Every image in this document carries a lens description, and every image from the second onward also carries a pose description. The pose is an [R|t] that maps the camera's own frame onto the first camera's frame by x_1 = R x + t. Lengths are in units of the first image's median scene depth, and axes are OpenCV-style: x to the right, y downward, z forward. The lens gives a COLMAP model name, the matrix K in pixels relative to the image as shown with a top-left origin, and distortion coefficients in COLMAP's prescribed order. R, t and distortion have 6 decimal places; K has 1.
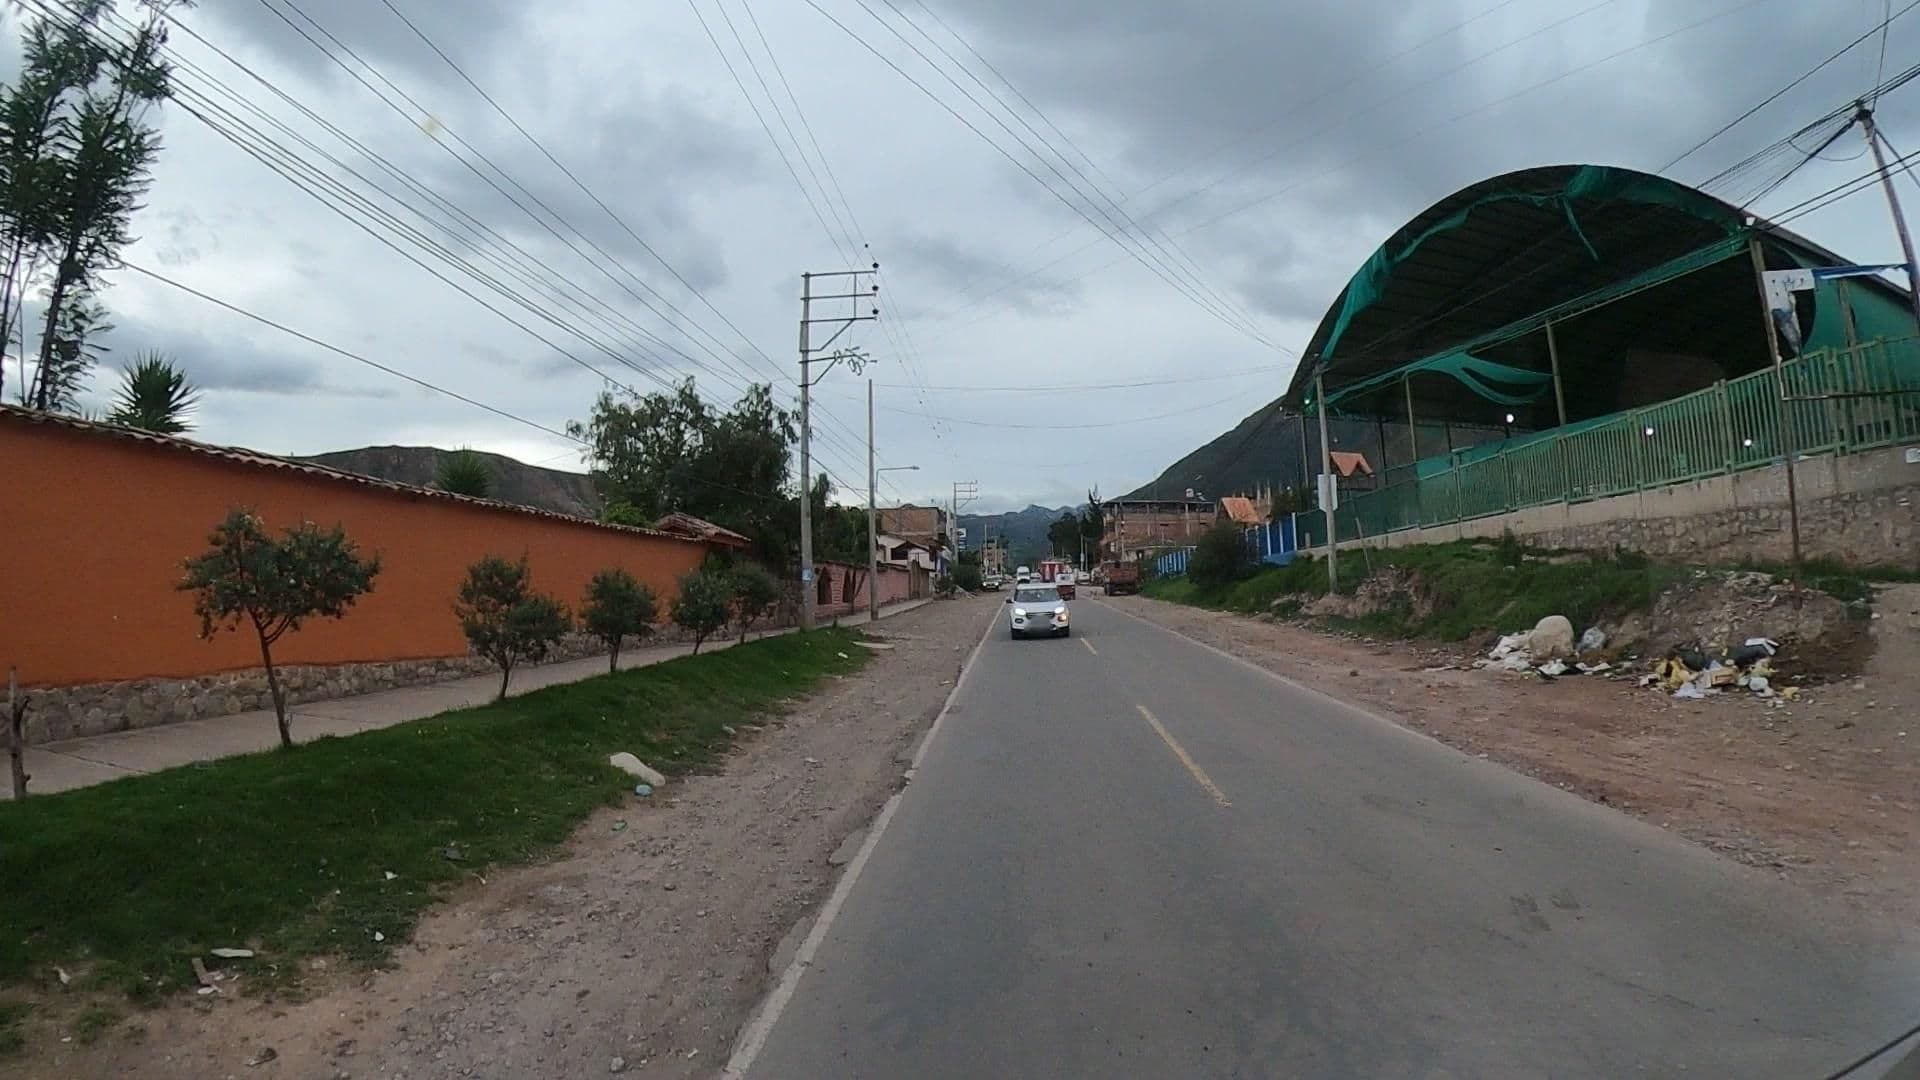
lens RADIAL K [[772.2, 0, 960.0], [0, 772.2, 540.0], [0, 0, 1]] dist [-0.087729, 0.000359]
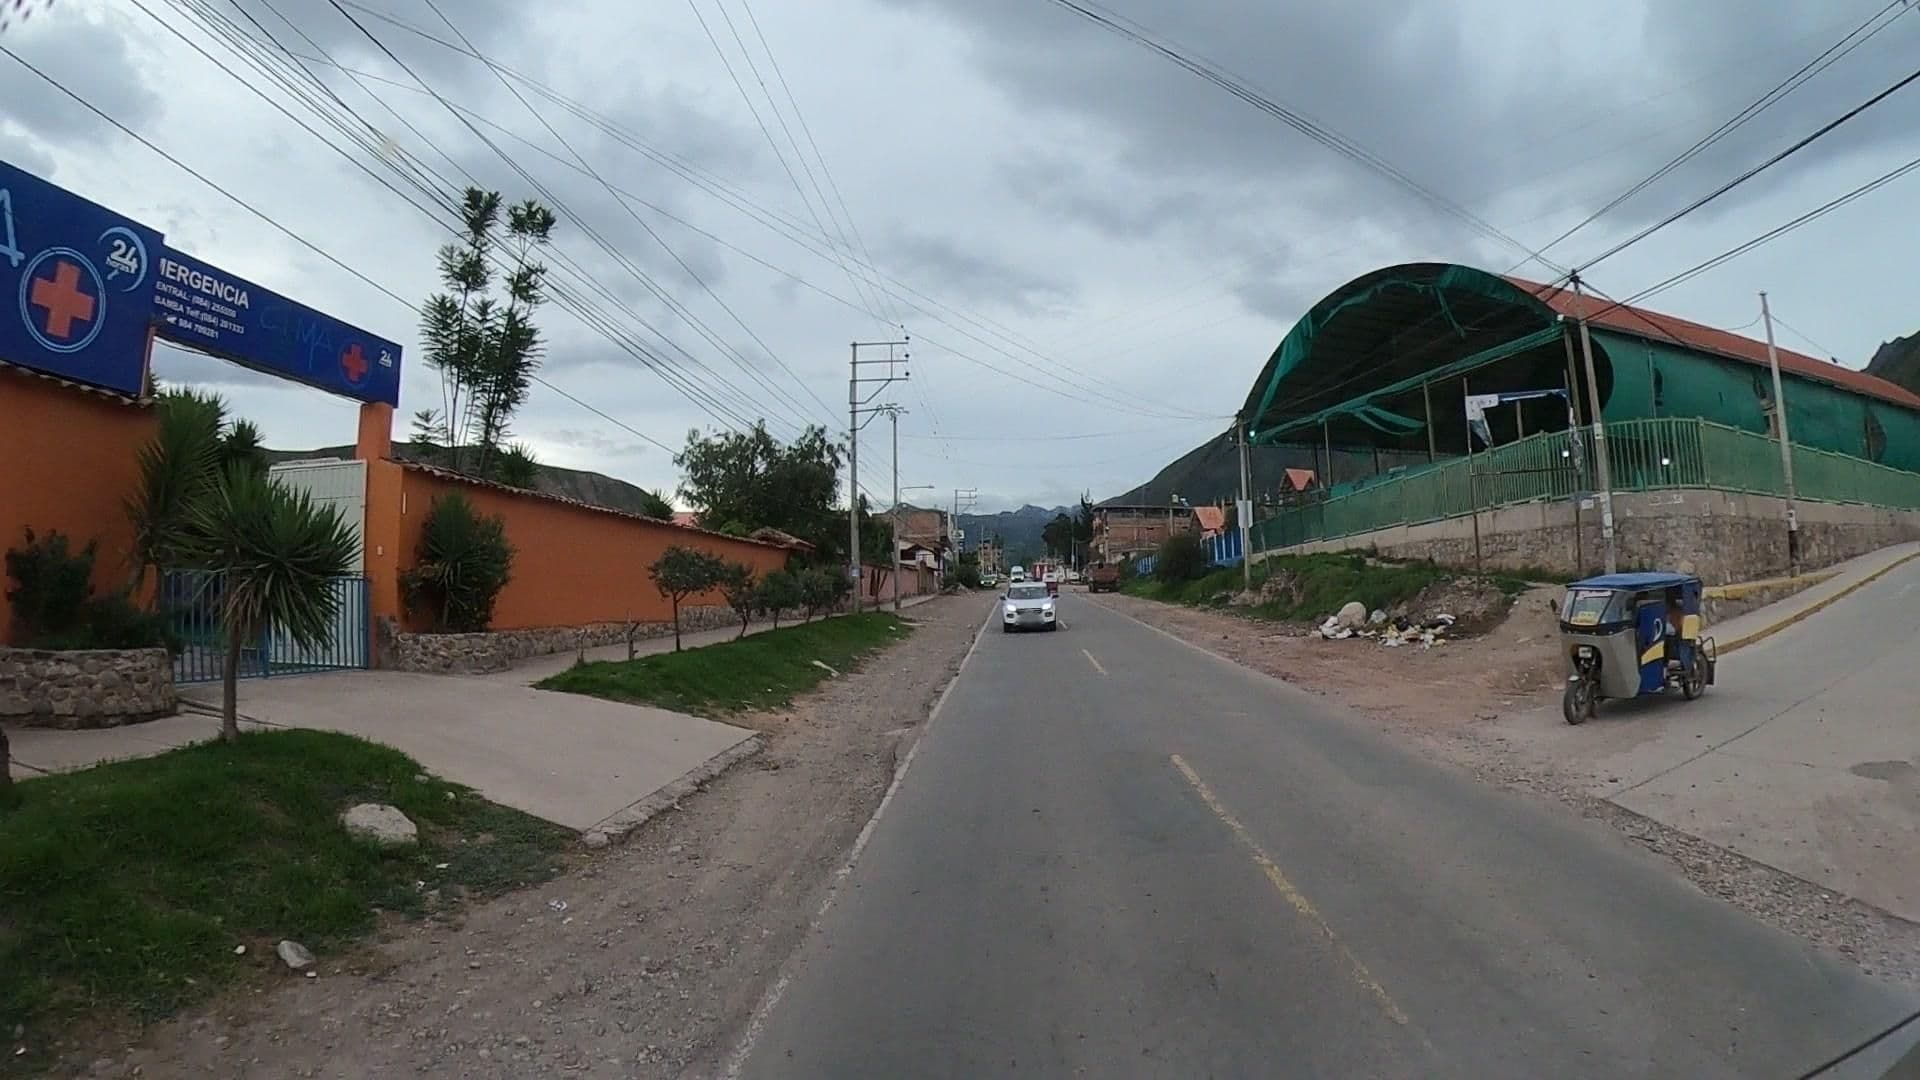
lens RADIAL K [[772.2, 0, 960.0], [0, 772.2, 540.0], [0, 0, 1]] dist [-0.087729, 0.000359]
pose [[0.999945, 0.007687, 0.007170, -0.023911], [-0.007696, 0.999970, 0.001135, -0.012536], [-0.007161, -0.001191, 0.999974, -0.296295]]
